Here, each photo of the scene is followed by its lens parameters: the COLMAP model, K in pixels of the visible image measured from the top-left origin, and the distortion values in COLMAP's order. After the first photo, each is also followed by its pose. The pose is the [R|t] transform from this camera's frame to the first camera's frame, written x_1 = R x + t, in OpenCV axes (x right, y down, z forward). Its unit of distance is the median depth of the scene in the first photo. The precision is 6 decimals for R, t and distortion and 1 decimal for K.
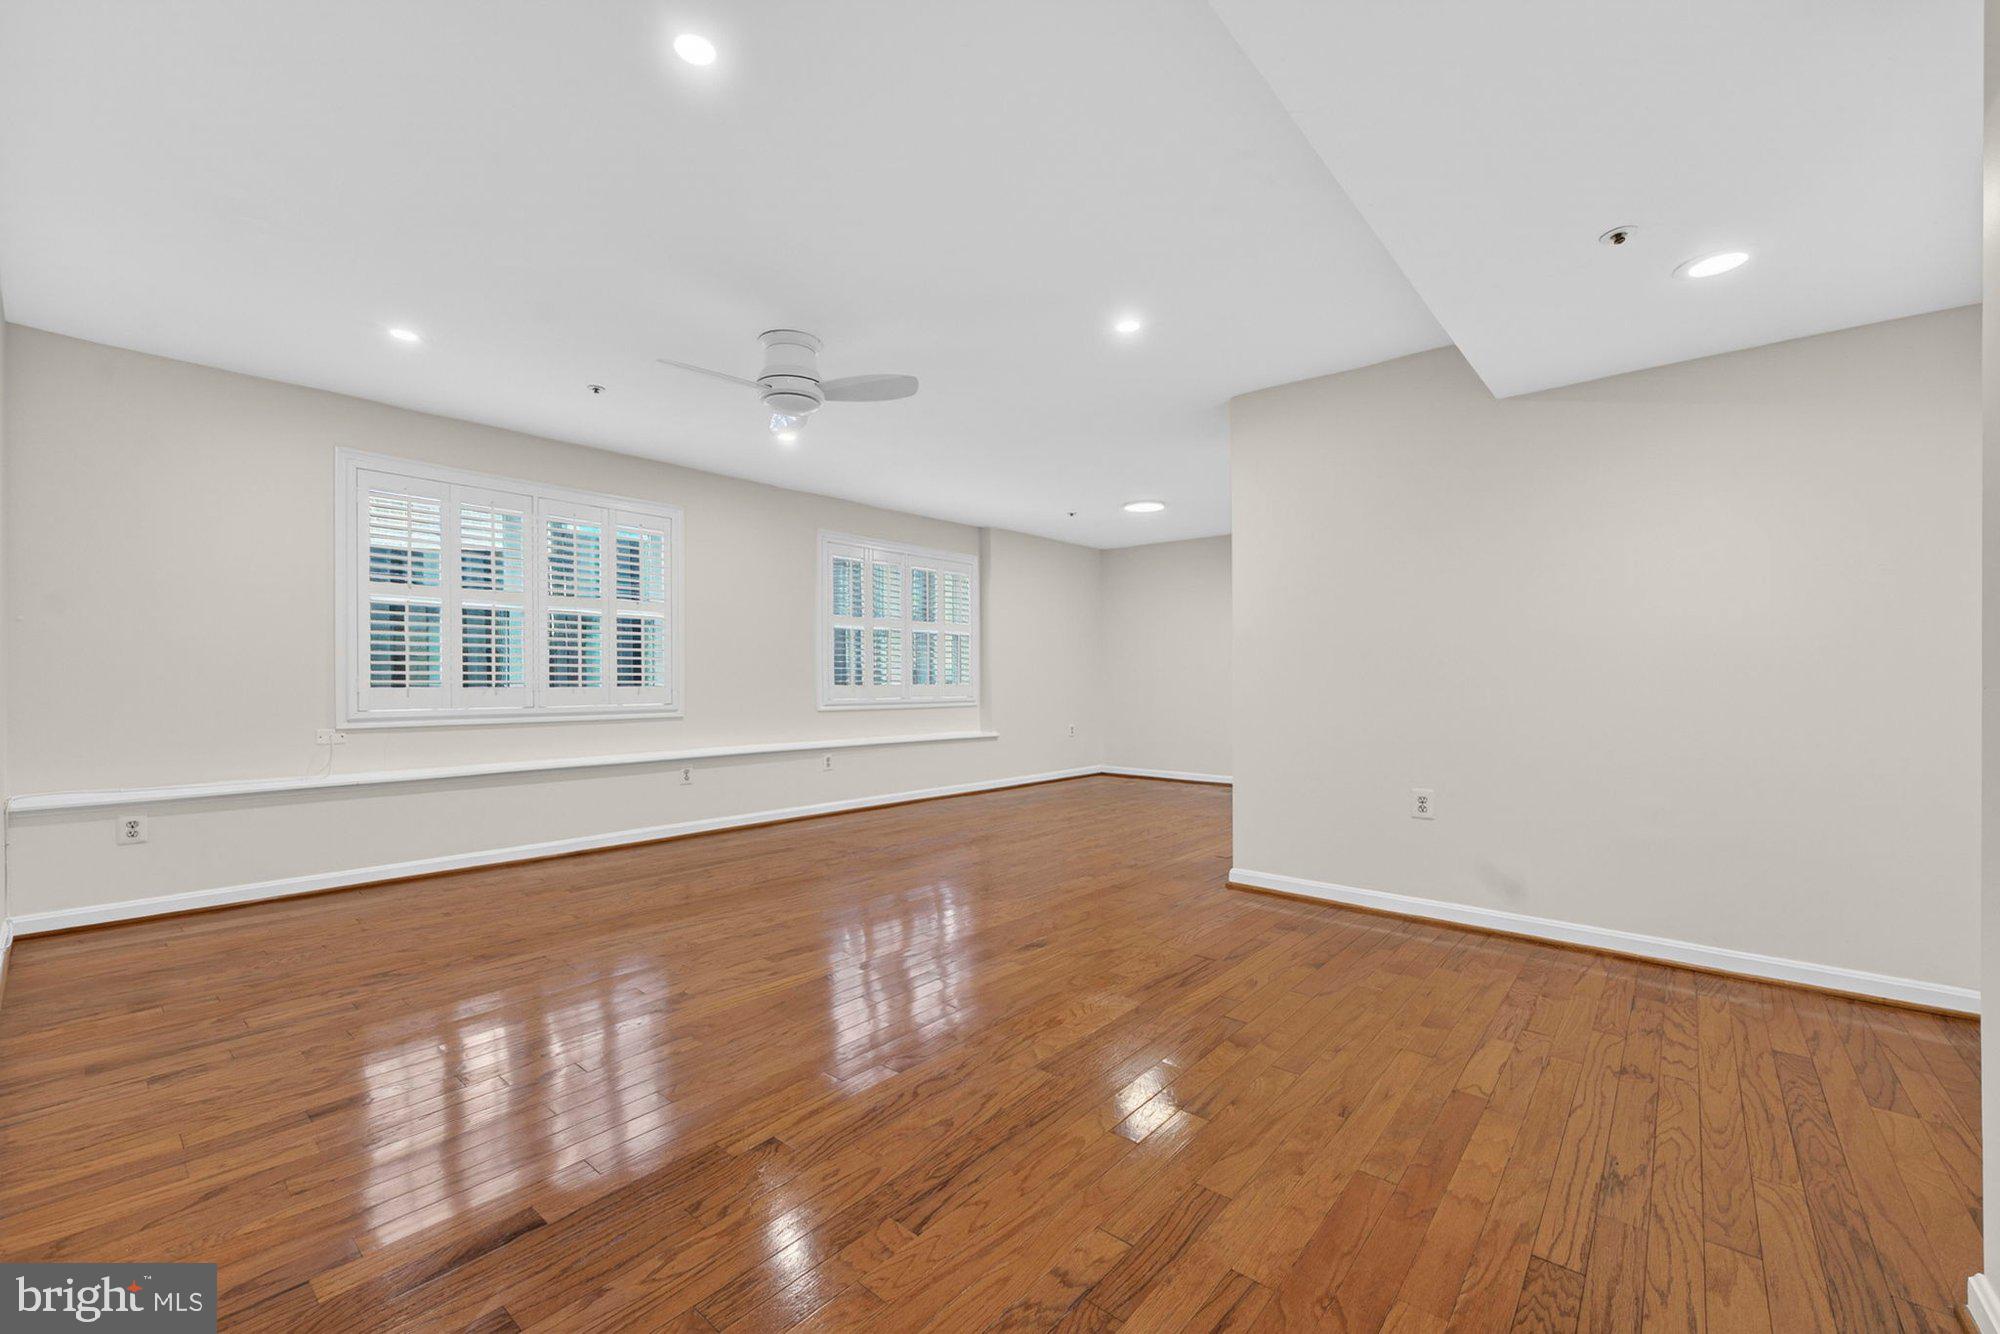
lens RADIAL K [[817.6, 0, 955.8], [0, 817.6, 672.3], [0, 0, 1]] dist [-0.003471, 0.001131]
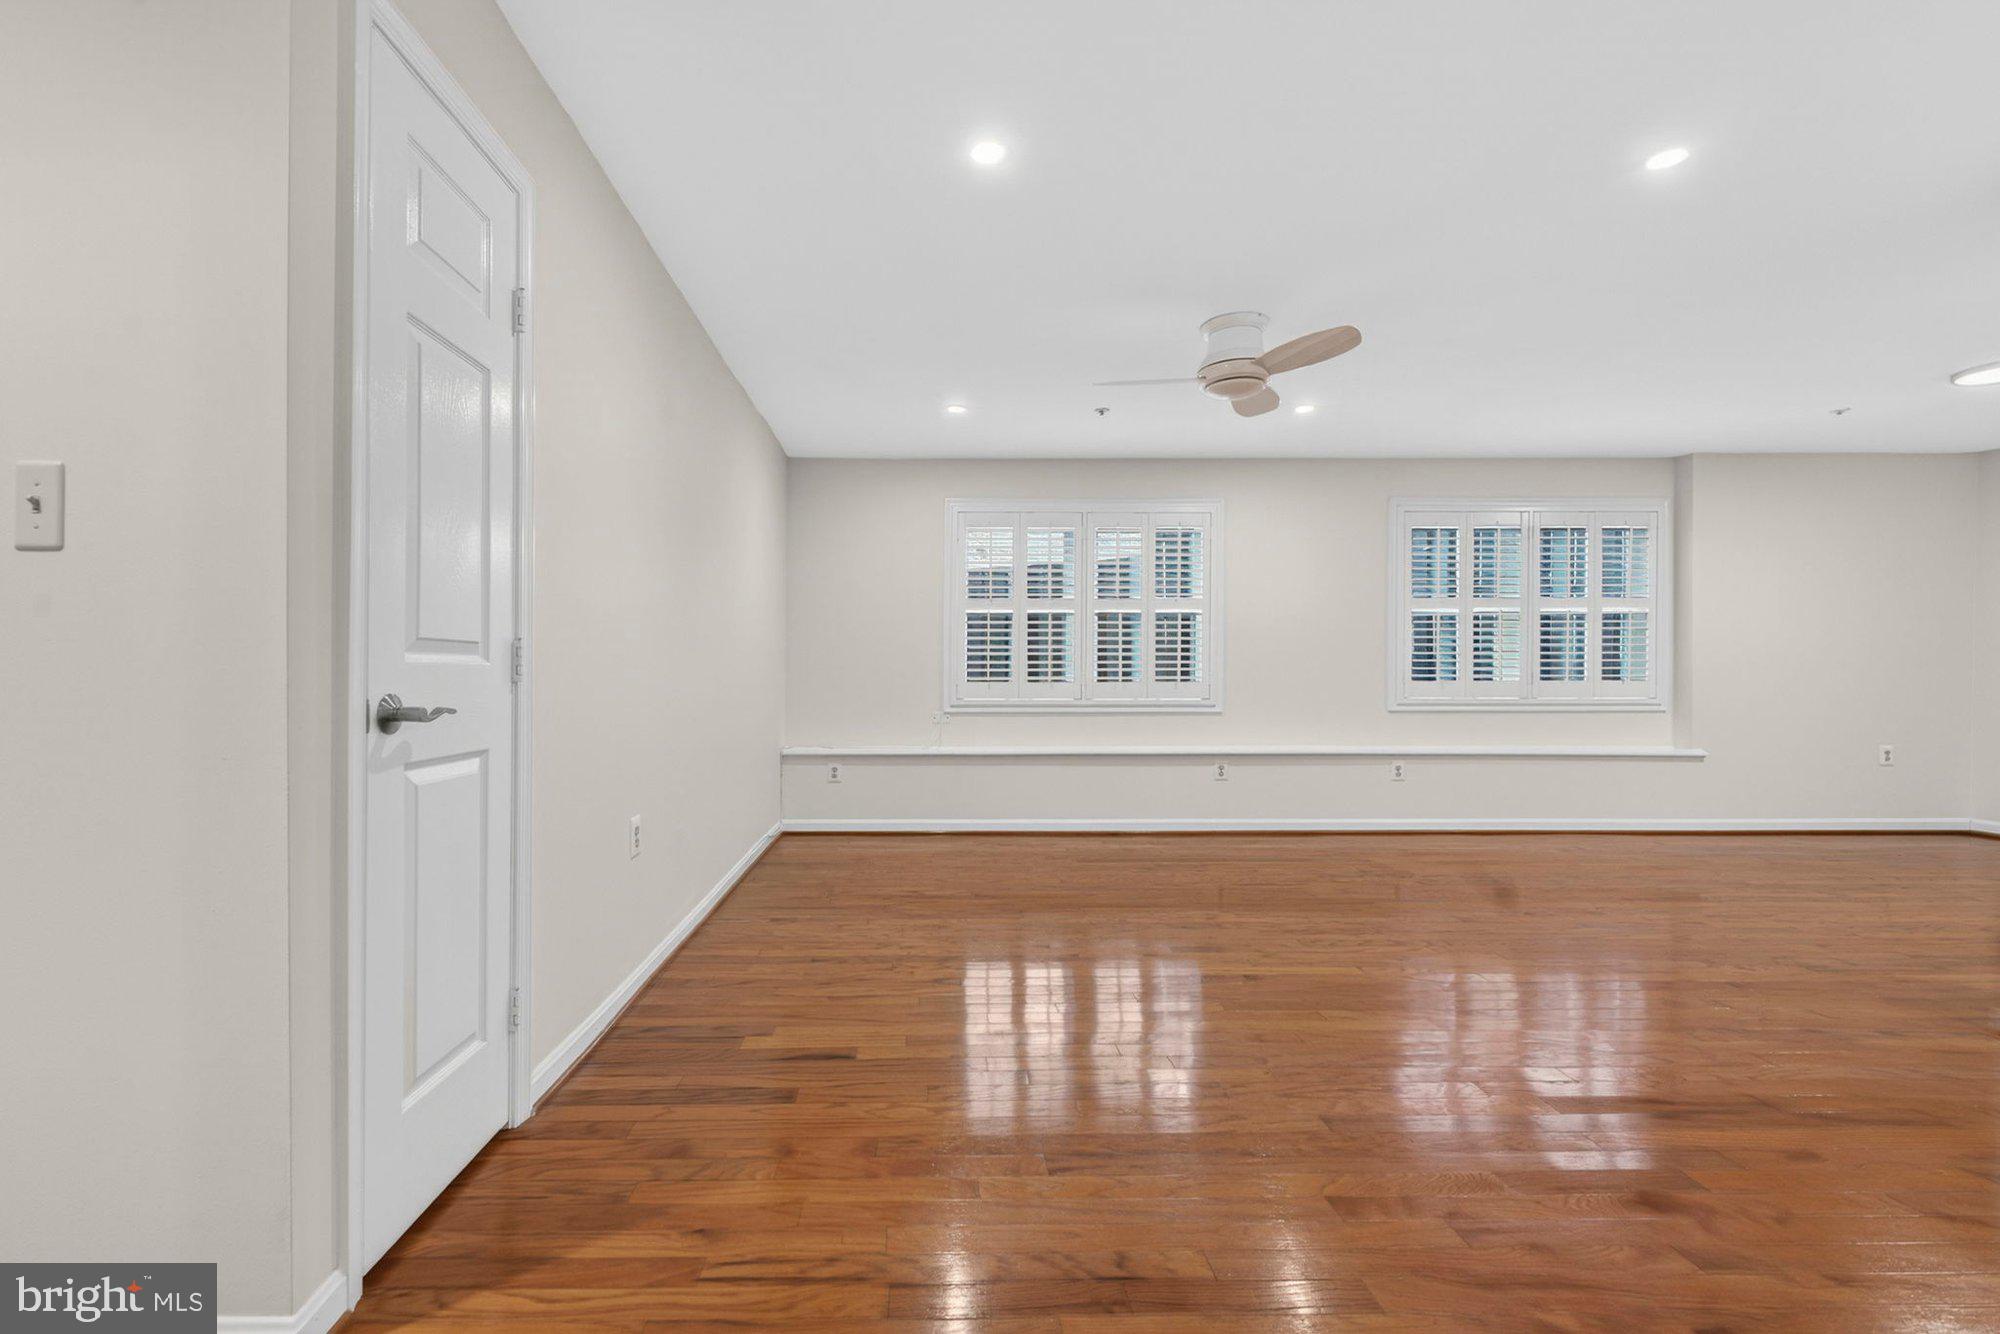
lens RADIAL K [[864.6, 0, 914.3], [0, 864.6, 669.1], [0, 0, 1]] dist [-0.002992, 0.001417]
pose [[0.665964, -0.006554, -0.745955, 0.217865], [0.007657, 0.999969, -0.001950, 0.001761], [0.745944, -0.004413, 0.665994, 0.027114]]
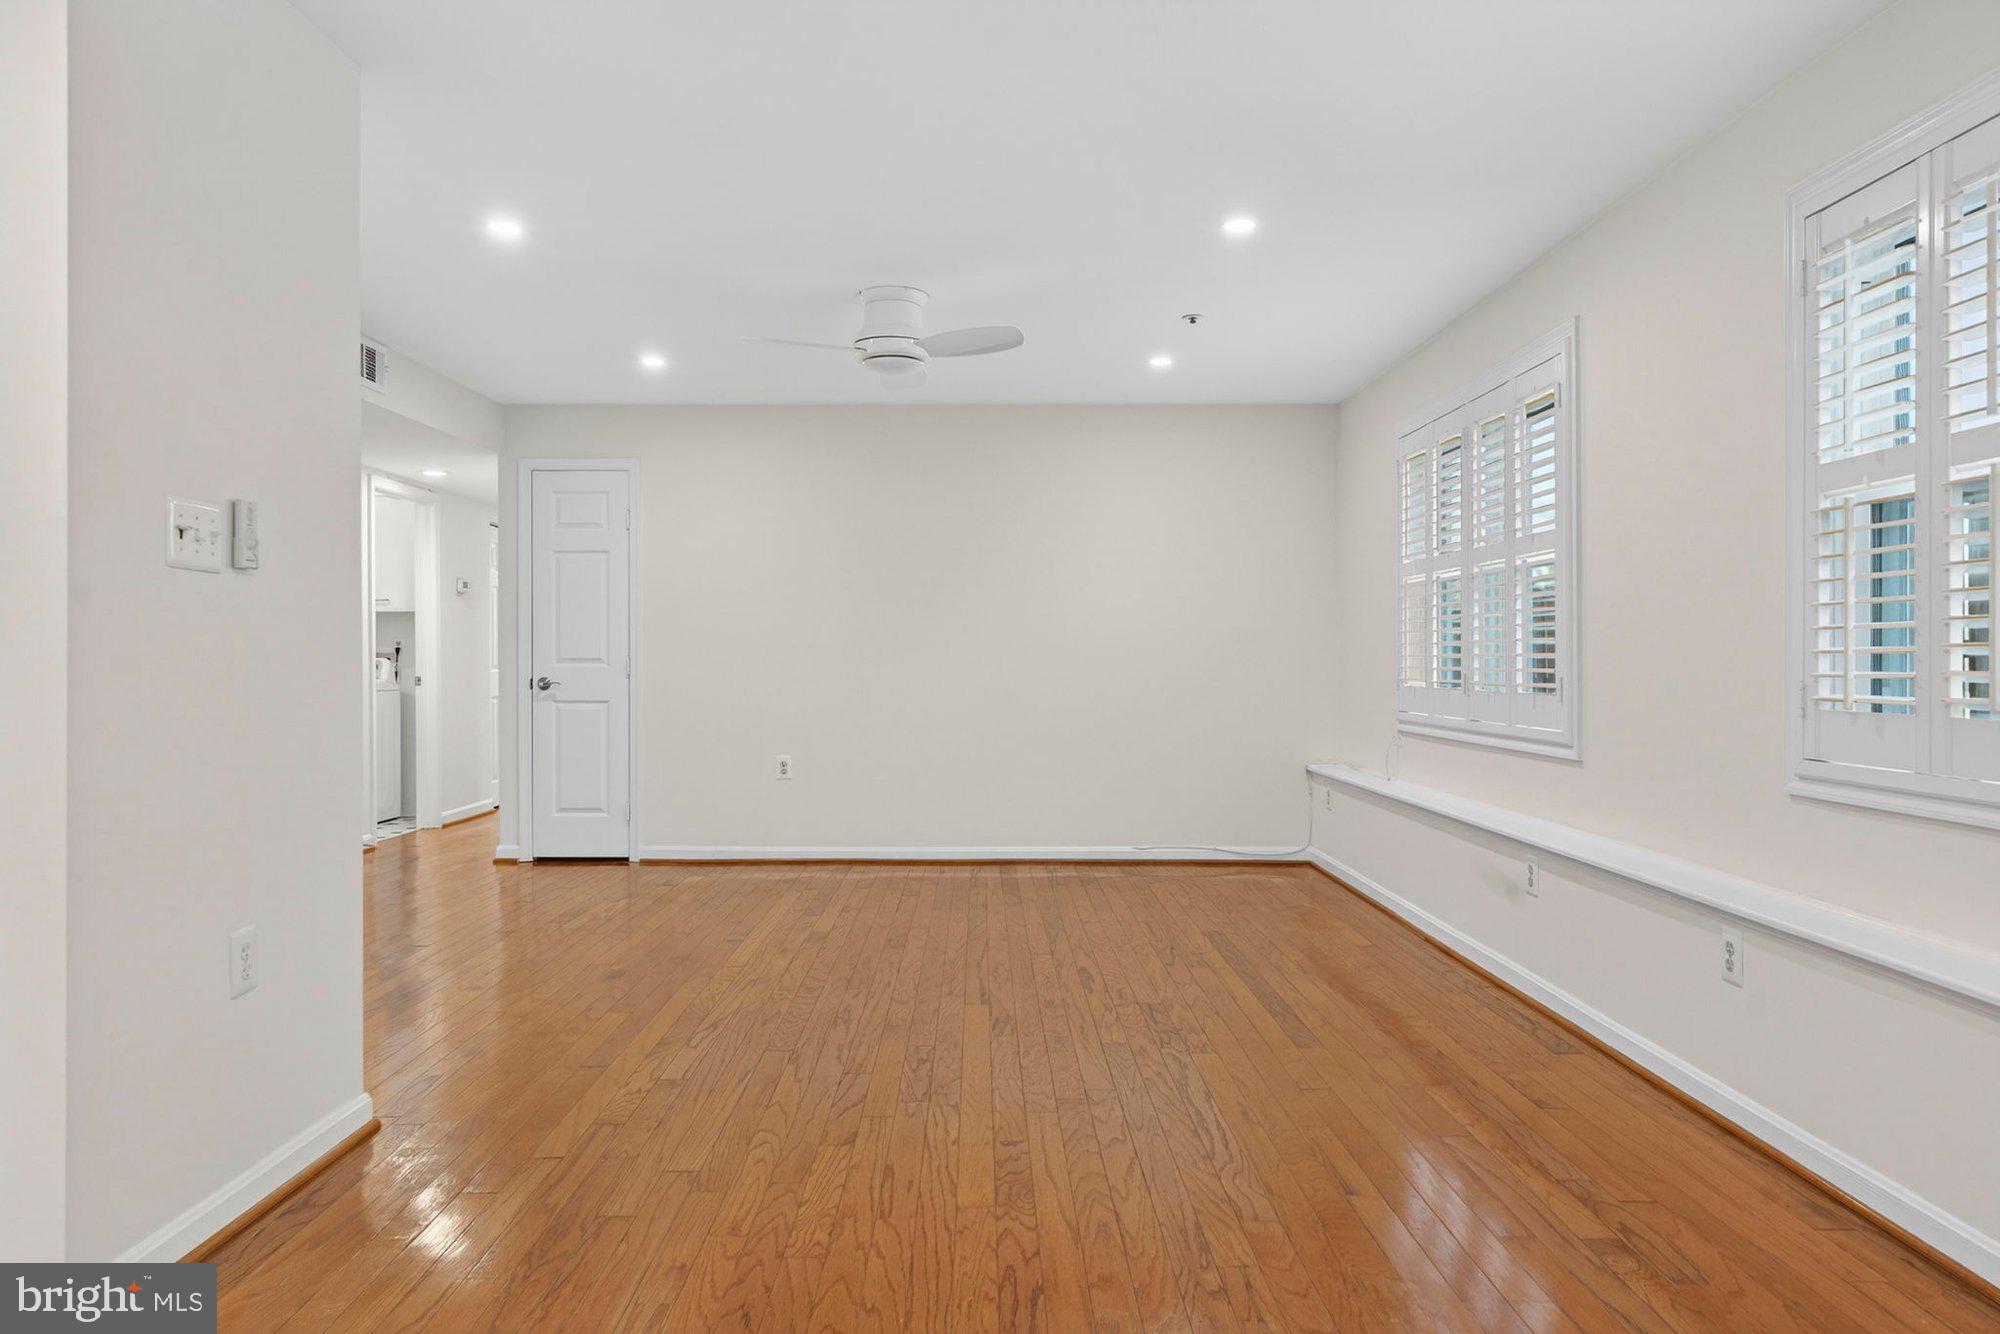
lens RADIAL K [[1323.5, 0, 976.8], [0, 1323.5, 629.8], [0, 0, 1]] dist [0.007535, -0.001872]
pose [[-0.734926, -0.023144, -0.677753, 0.498946], [-0.005633, 0.999591, -0.028027, 0.001411], [0.678124, -0.016780, -0.734756, 1.491807]]
